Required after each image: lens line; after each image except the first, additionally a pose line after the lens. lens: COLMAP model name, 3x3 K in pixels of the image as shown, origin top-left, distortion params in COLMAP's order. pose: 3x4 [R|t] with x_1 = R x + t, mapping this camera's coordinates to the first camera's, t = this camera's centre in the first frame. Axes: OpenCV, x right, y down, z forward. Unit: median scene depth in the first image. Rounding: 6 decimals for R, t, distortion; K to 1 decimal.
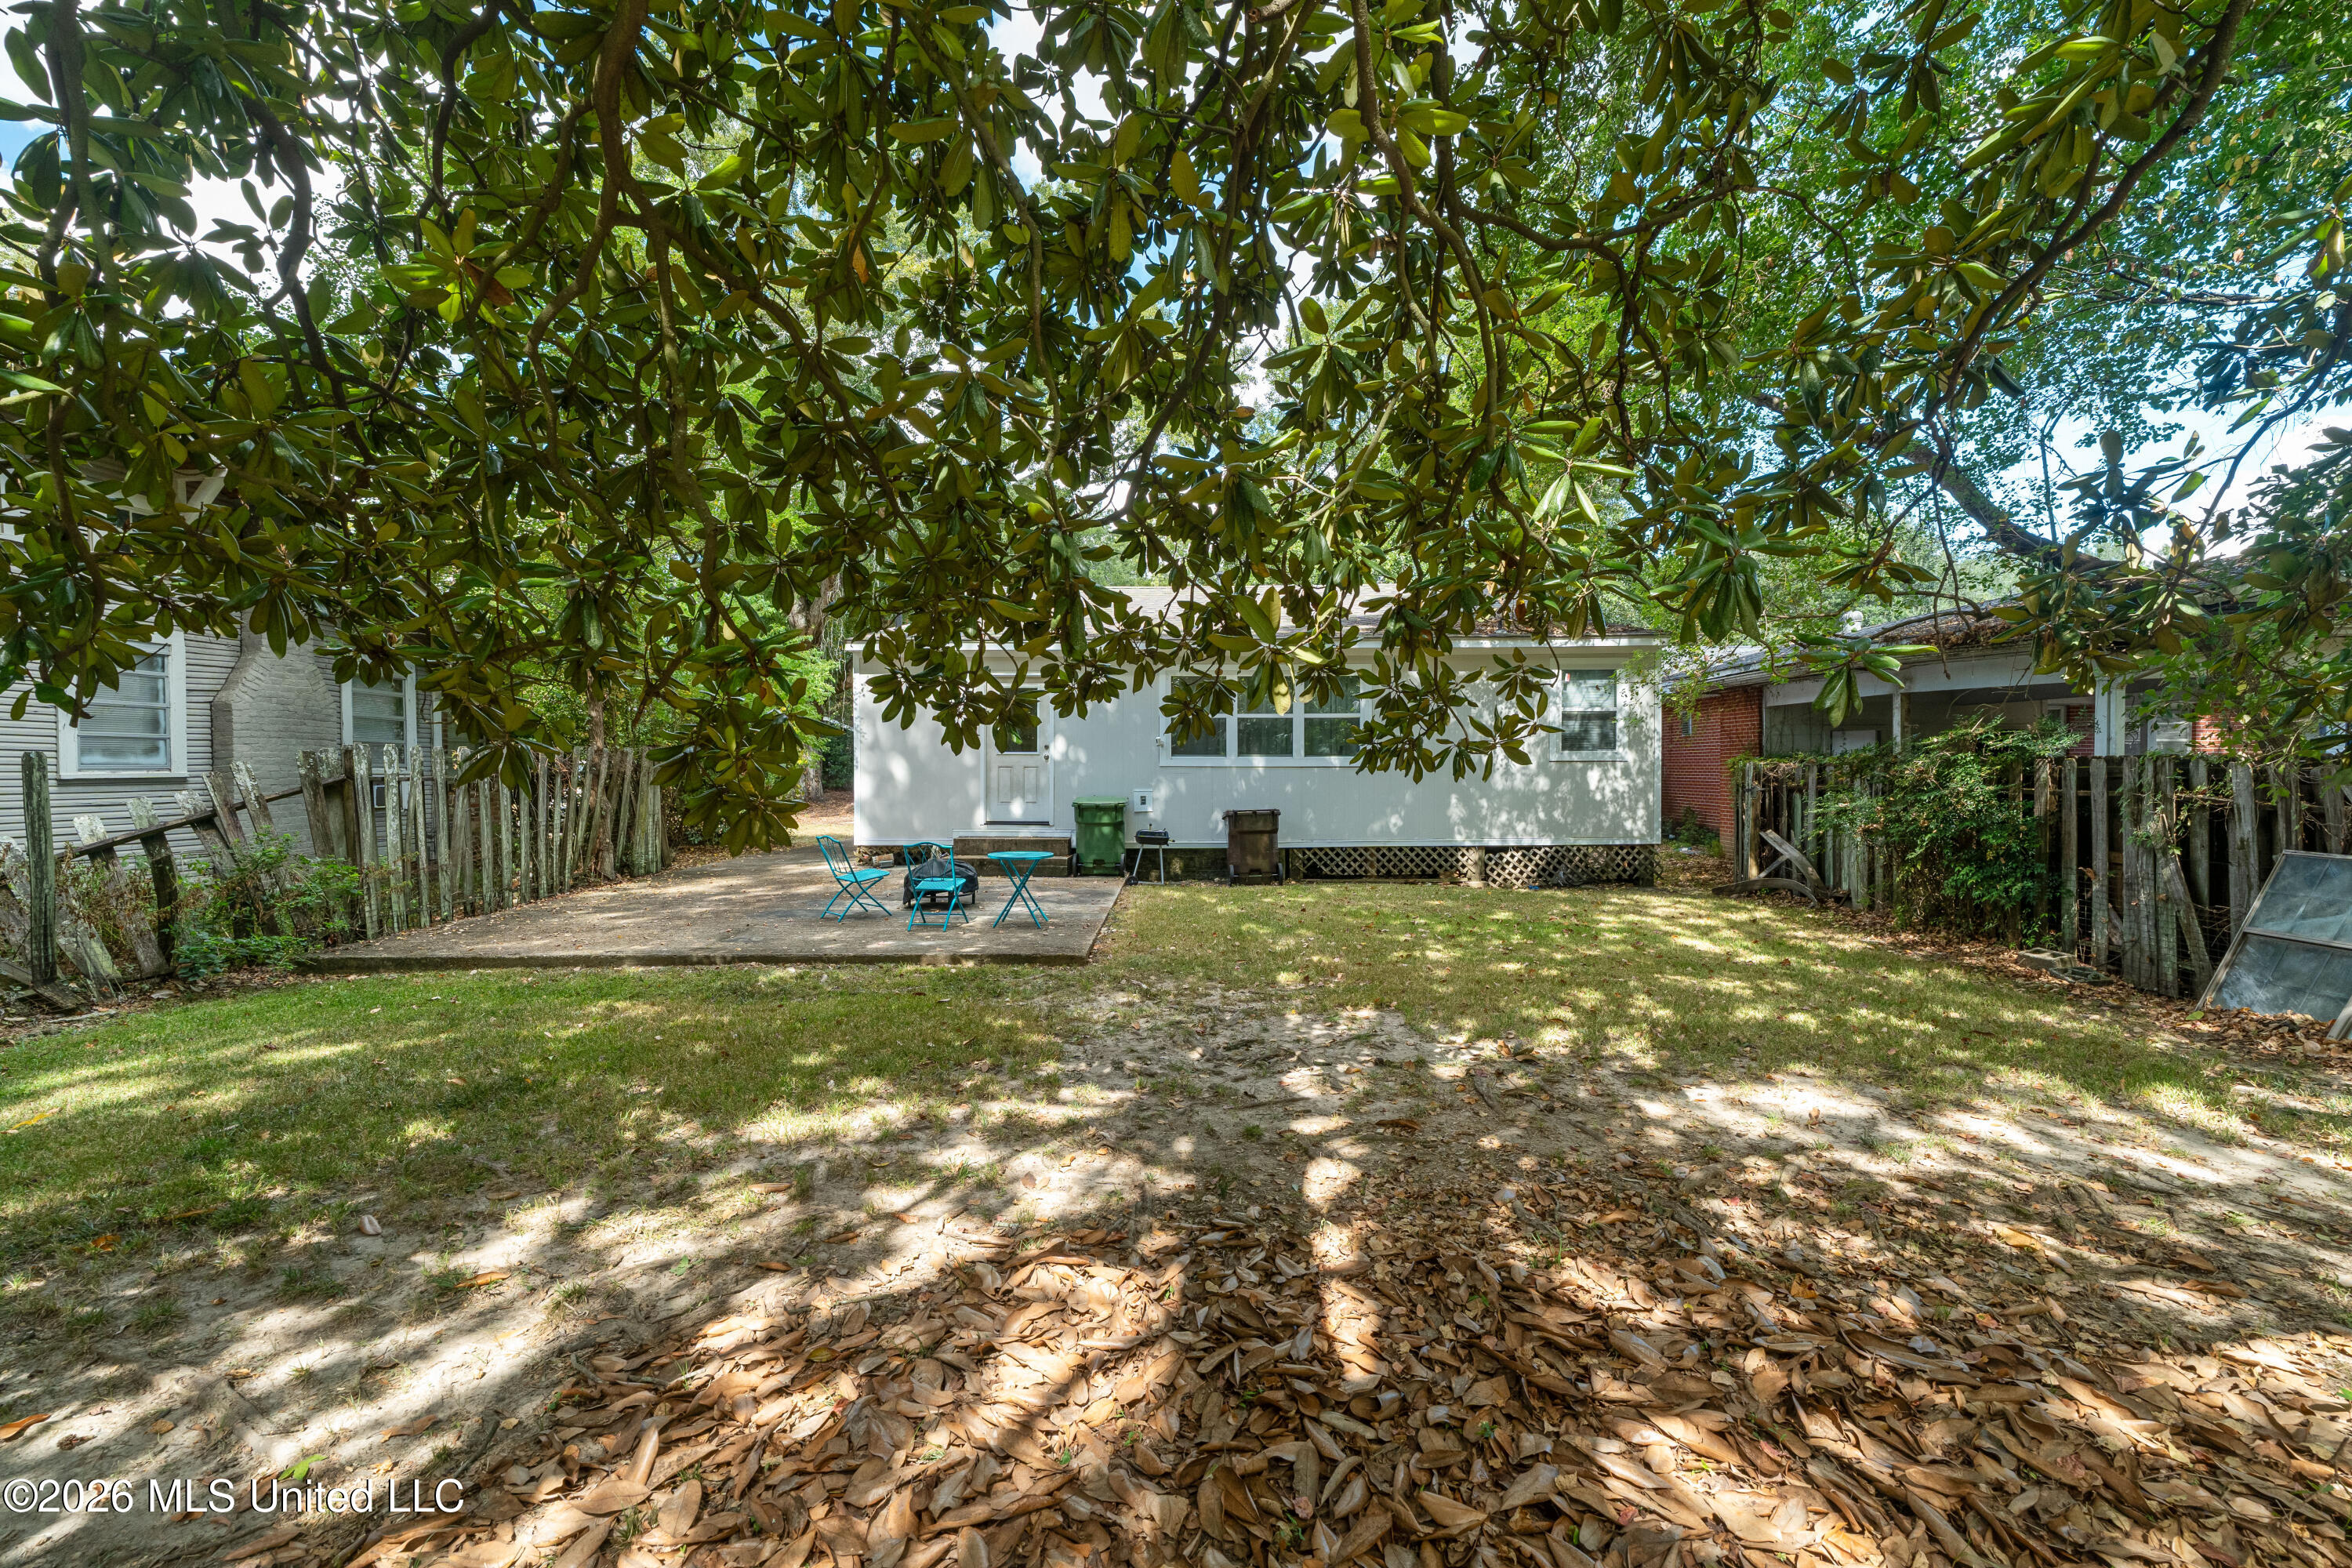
lens RADIAL K [[1065.4, 0, 1176.3], [0, 1065.4, 783.7], [0, 0, 1]] dist [-0.005492, 0.000956]
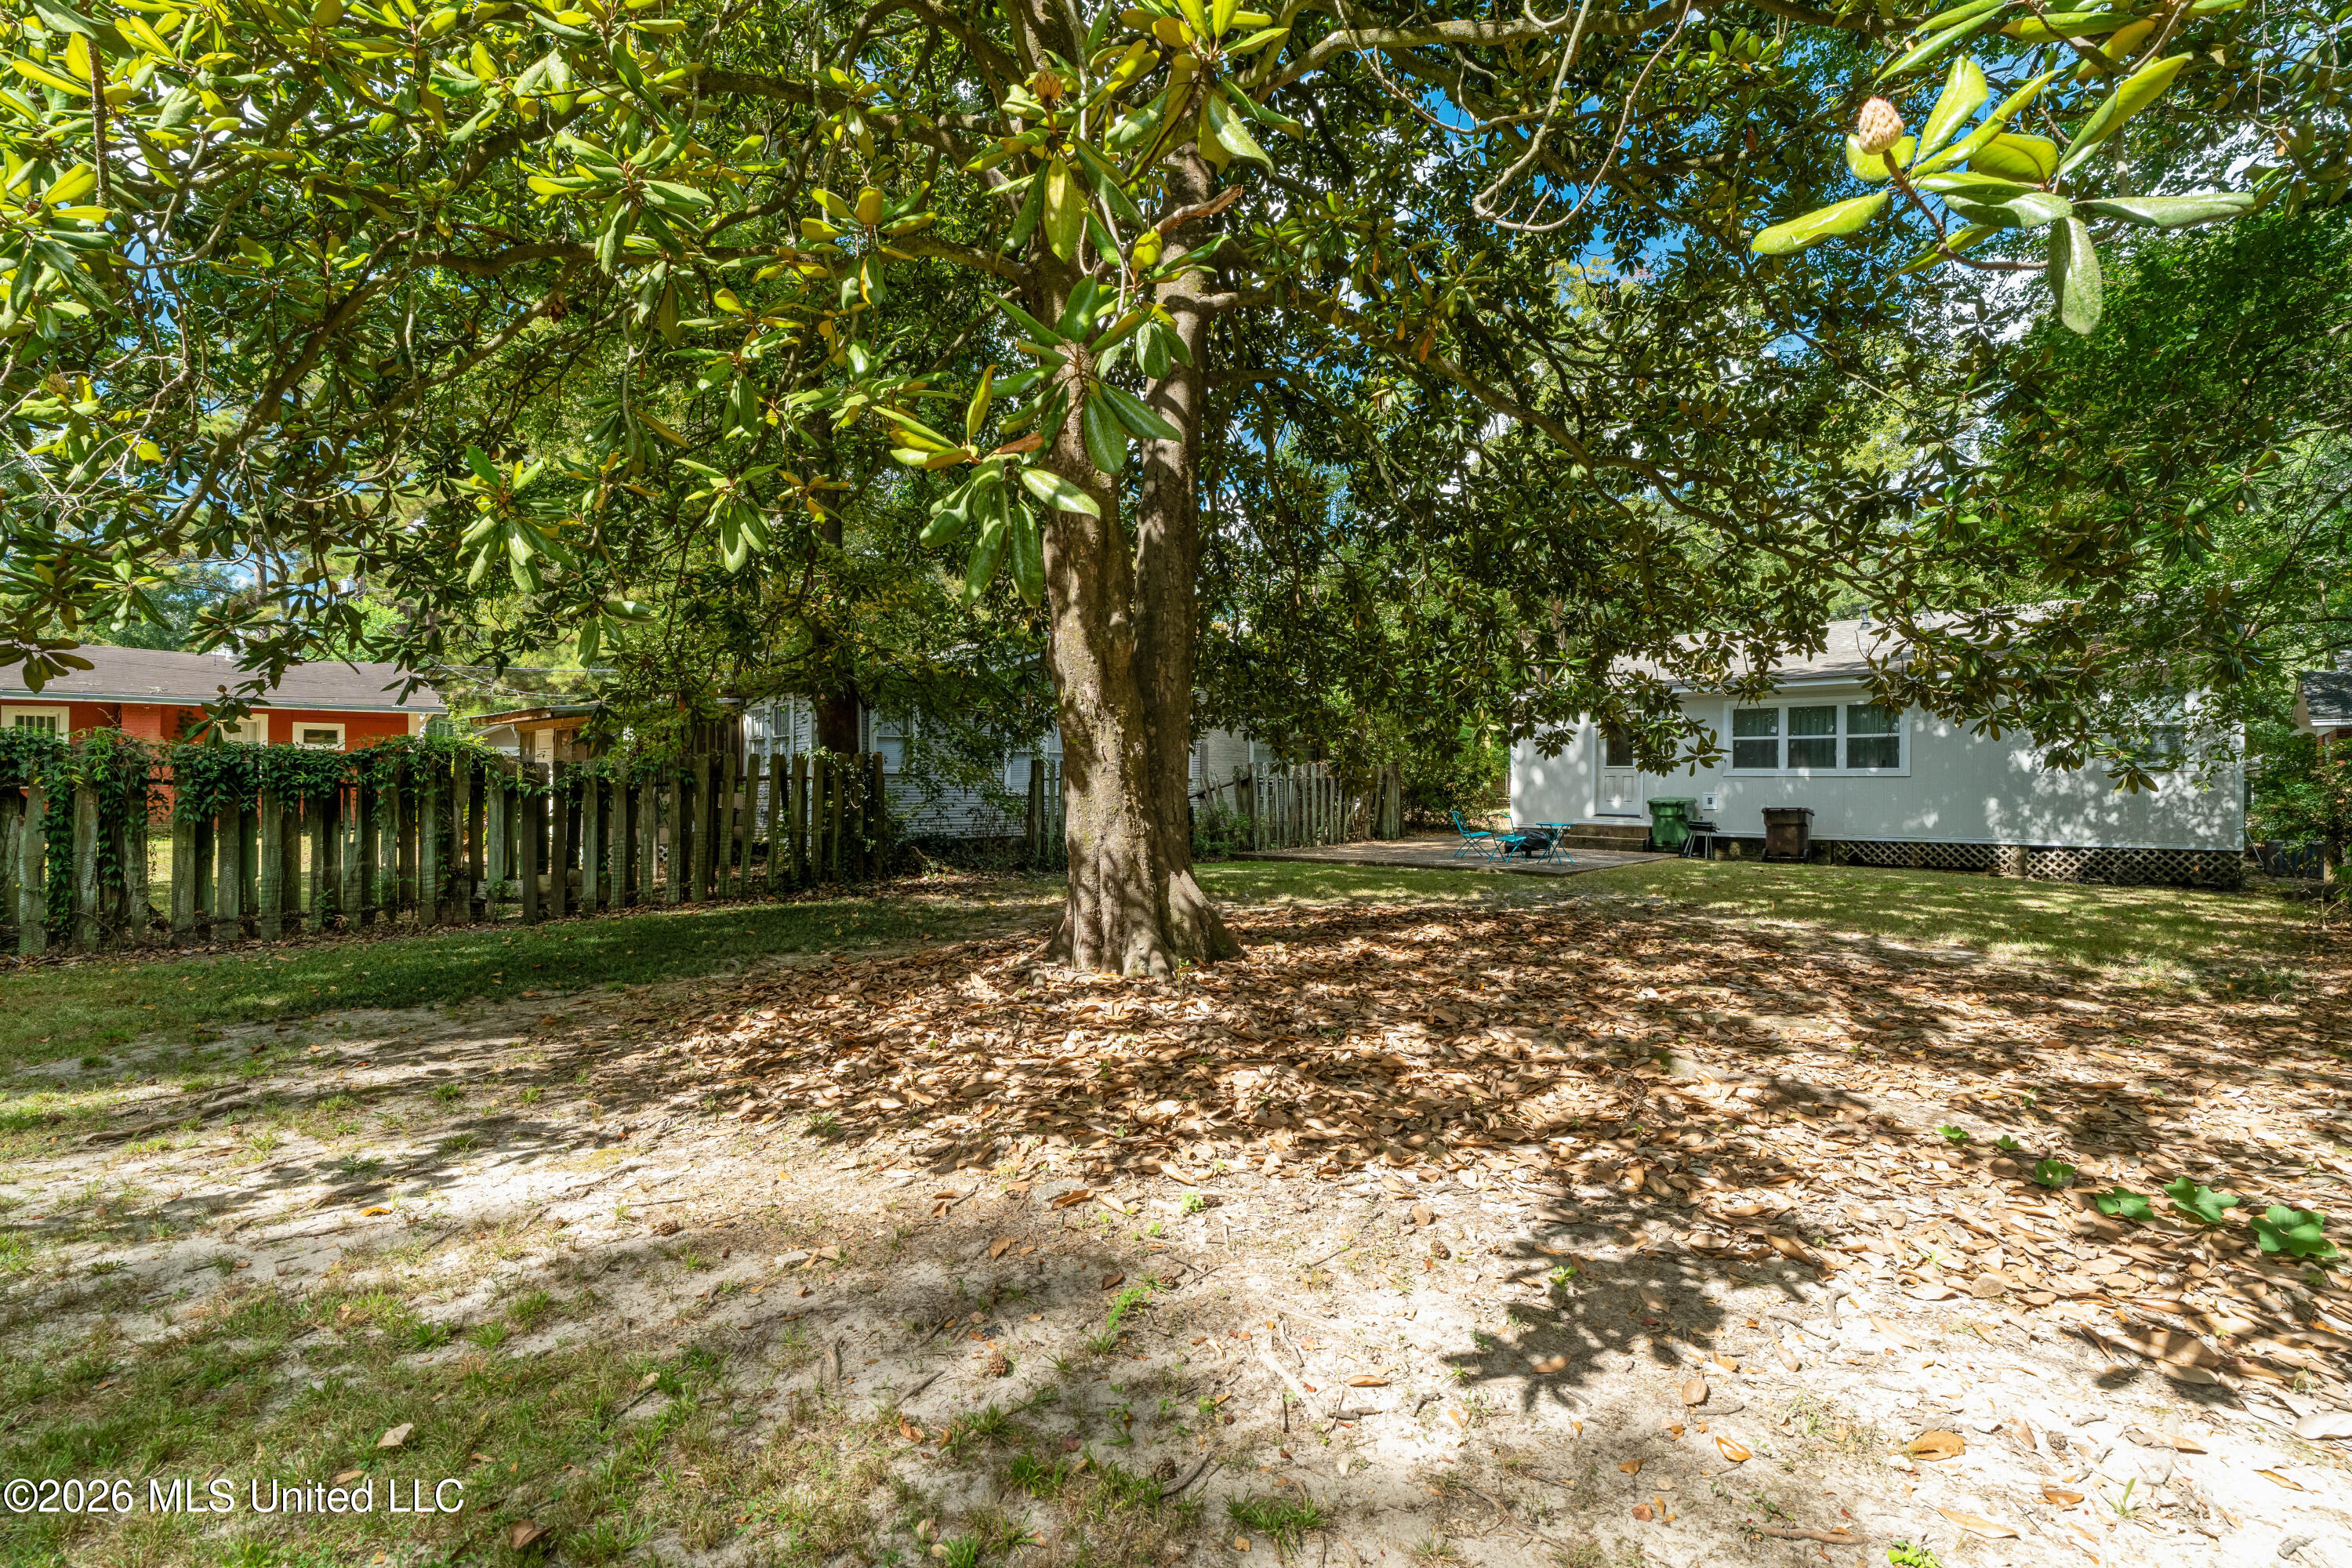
lens RADIAL K [[1065.4, 0, 1175.8], [0, 1065.4, 787.1], [0, 0, 1]] dist [-0.005492, 0.000956]
pose [[0.740922, 0.010008, -0.671516, 0.388455], [-0.013677, 0.999906, -0.000188, 0.008776], [0.671452, 0.009323, 0.740990, -0.479270]]
